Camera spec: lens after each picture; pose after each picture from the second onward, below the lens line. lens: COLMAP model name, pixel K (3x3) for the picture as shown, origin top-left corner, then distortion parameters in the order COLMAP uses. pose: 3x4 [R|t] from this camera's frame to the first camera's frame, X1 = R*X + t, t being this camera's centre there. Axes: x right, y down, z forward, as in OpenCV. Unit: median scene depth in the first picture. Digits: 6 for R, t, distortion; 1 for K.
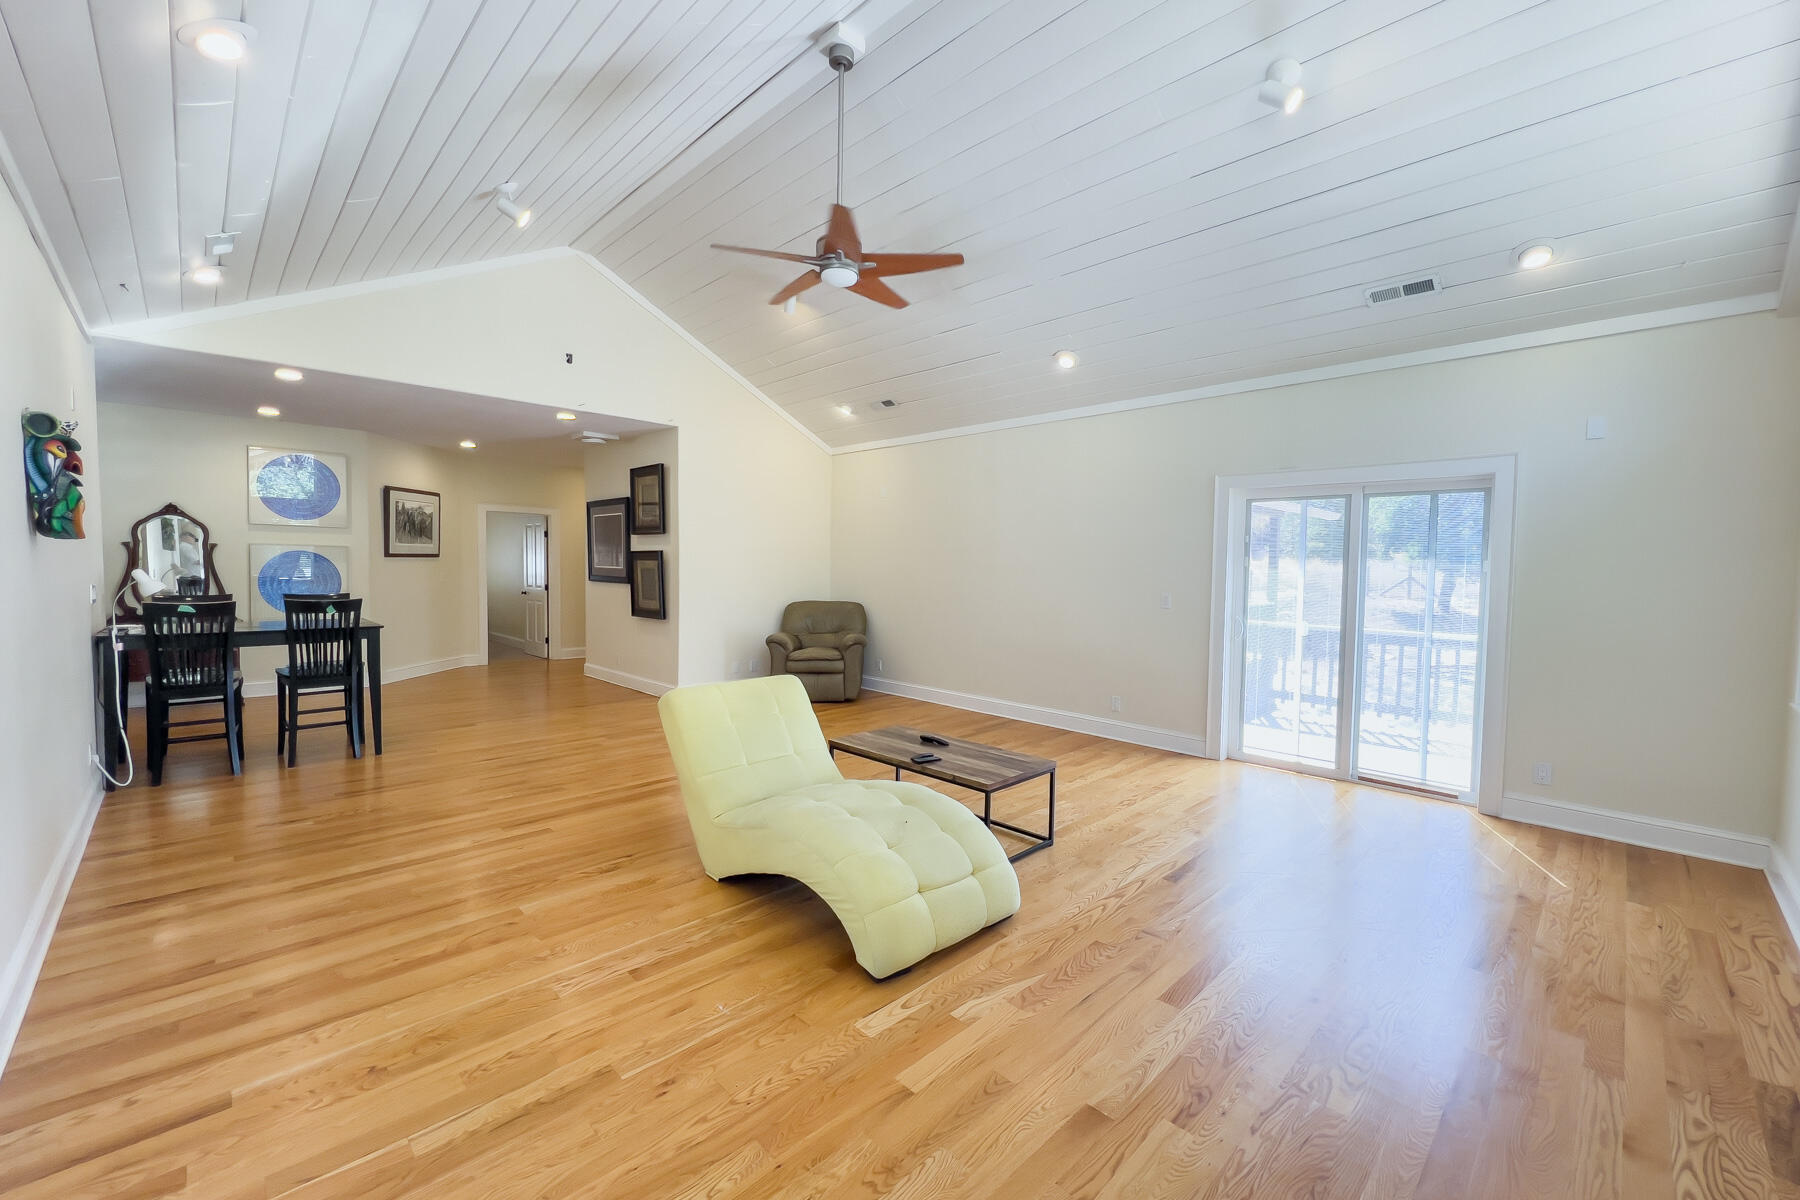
lens RADIAL K [[721.0, 0, 900.0], [0, 721.0, 600.0], [0, 0, 1]] dist [-0.000113, -0.000449]
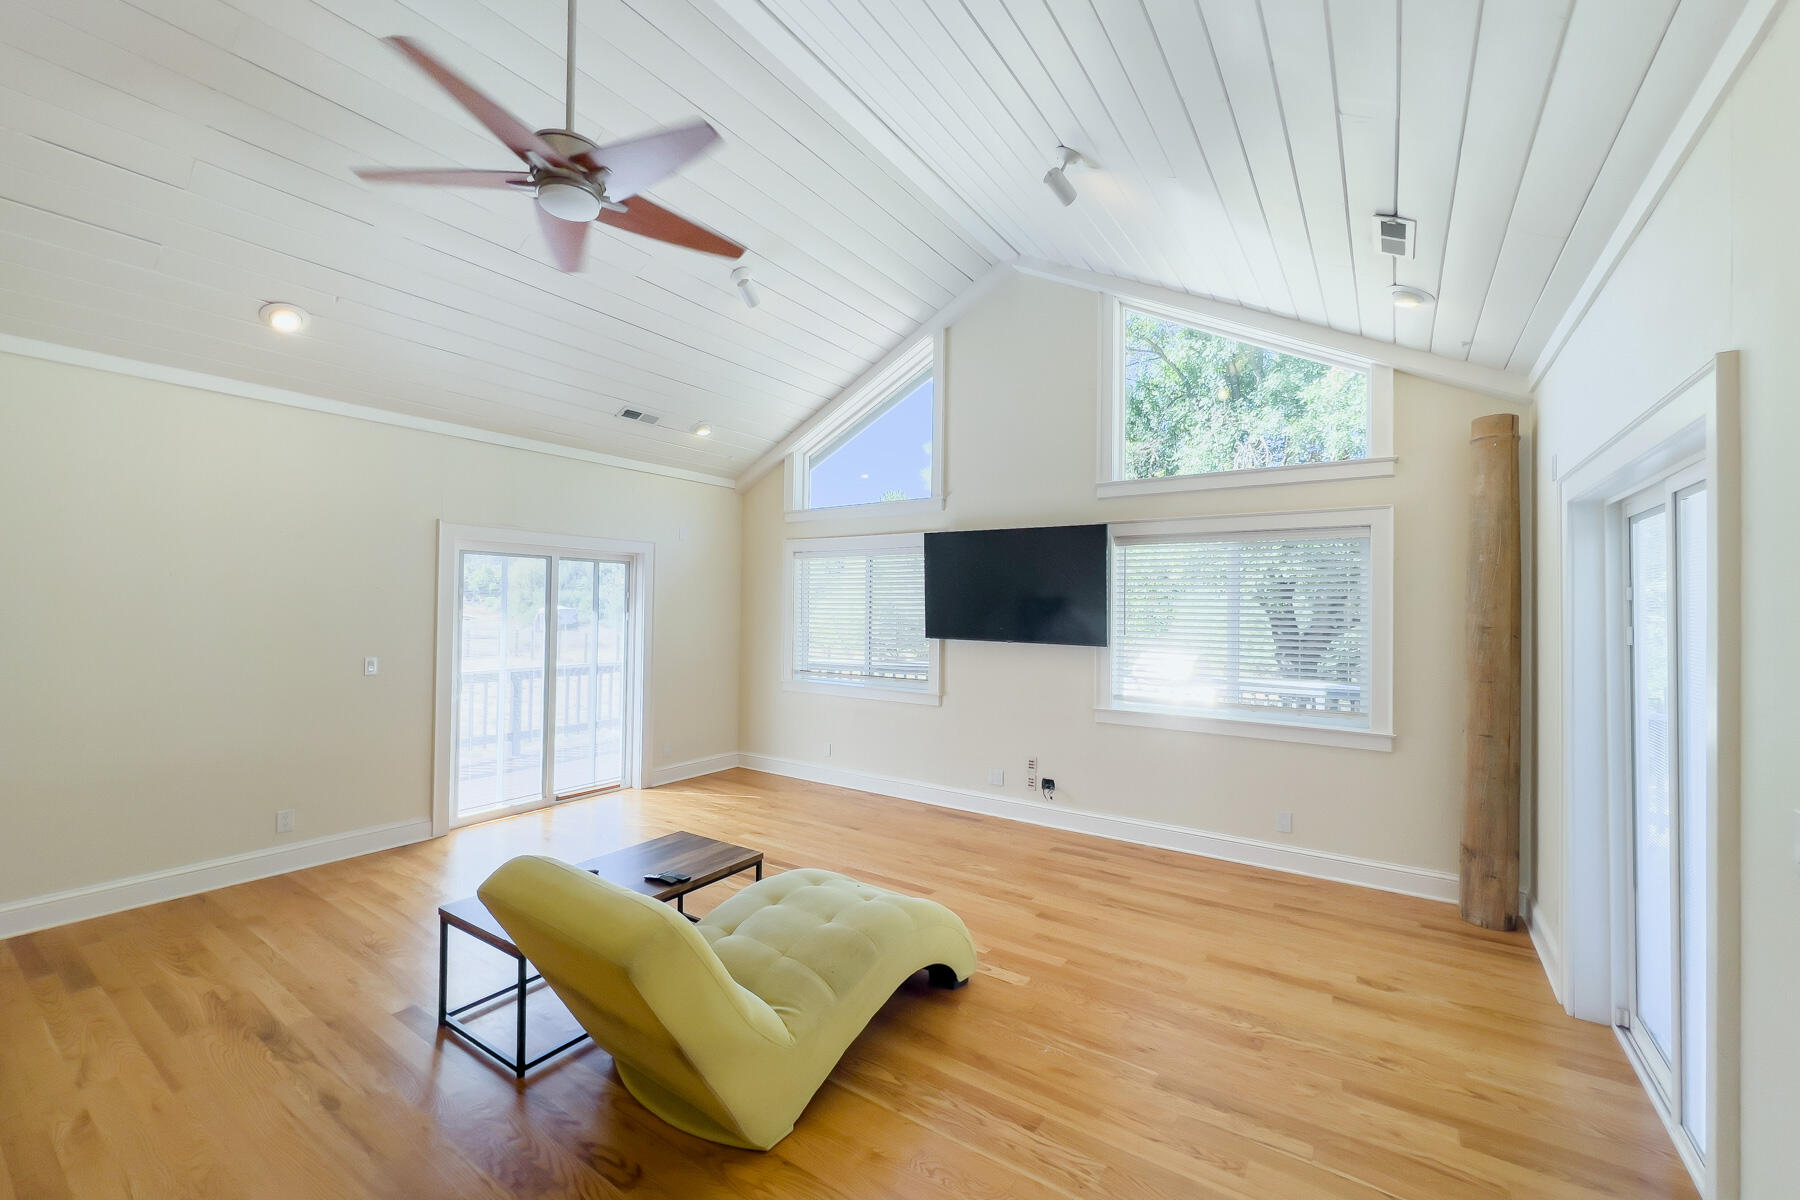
lens RADIAL K [[721.0, 0, 900.0], [0, 721.0, 600.0], [0, 0, 1]] dist [-0.000113, -0.000449]
pose [[-0.197436, -0.007167, 0.980290, -0.634510], [0.033206, 0.999351, 0.013994, -0.075767], [-0.979753, 0.035315, -0.197070, 0.694978]]
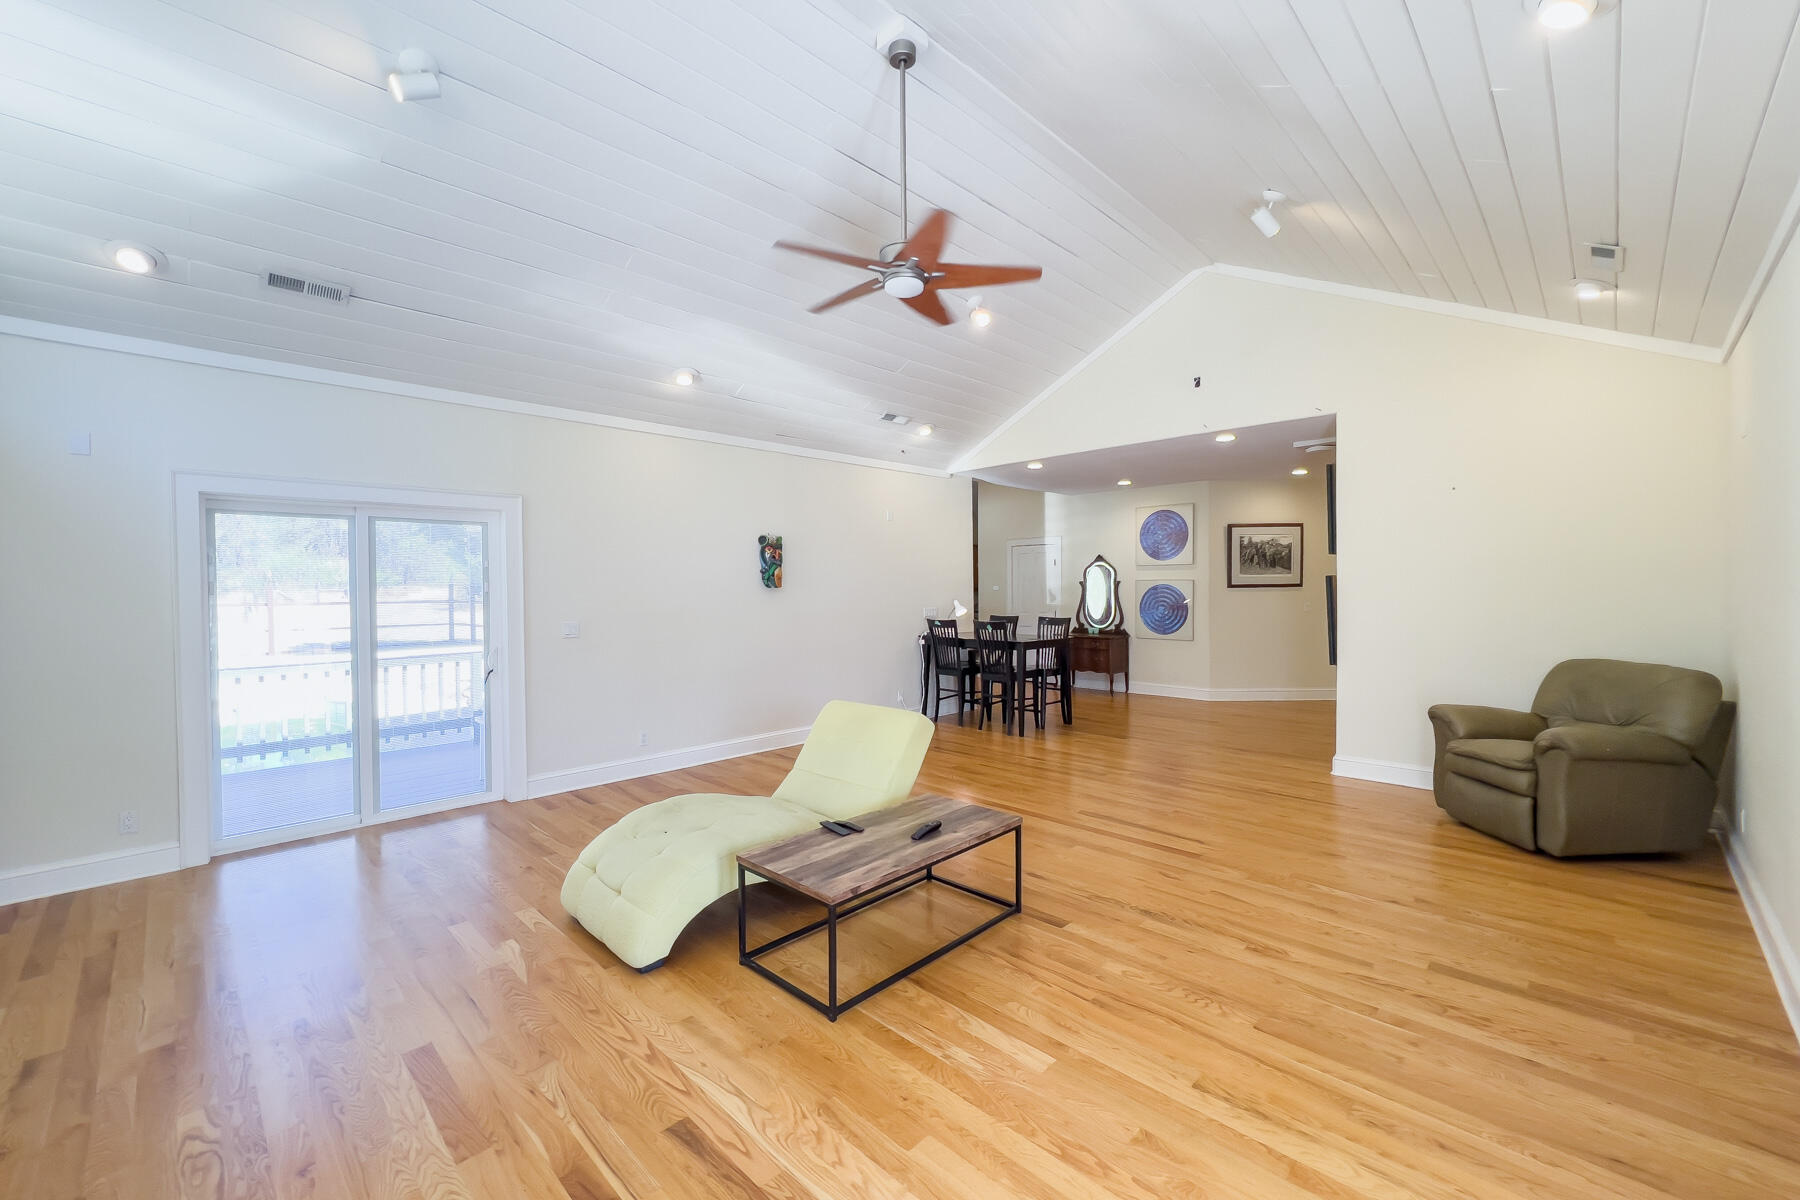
lens RADIAL K [[721.0, 0, 900.0], [0, 721.0, 600.0], [0, 0, 1]] dist [-0.000113, -0.000449]
pose [[0.014930, 0.004554, -0.999878, 0.686180], [-0.040256, 0.999182, 0.003950, -0.041620], [0.999078, 0.040192, 0.015101, 0.813413]]
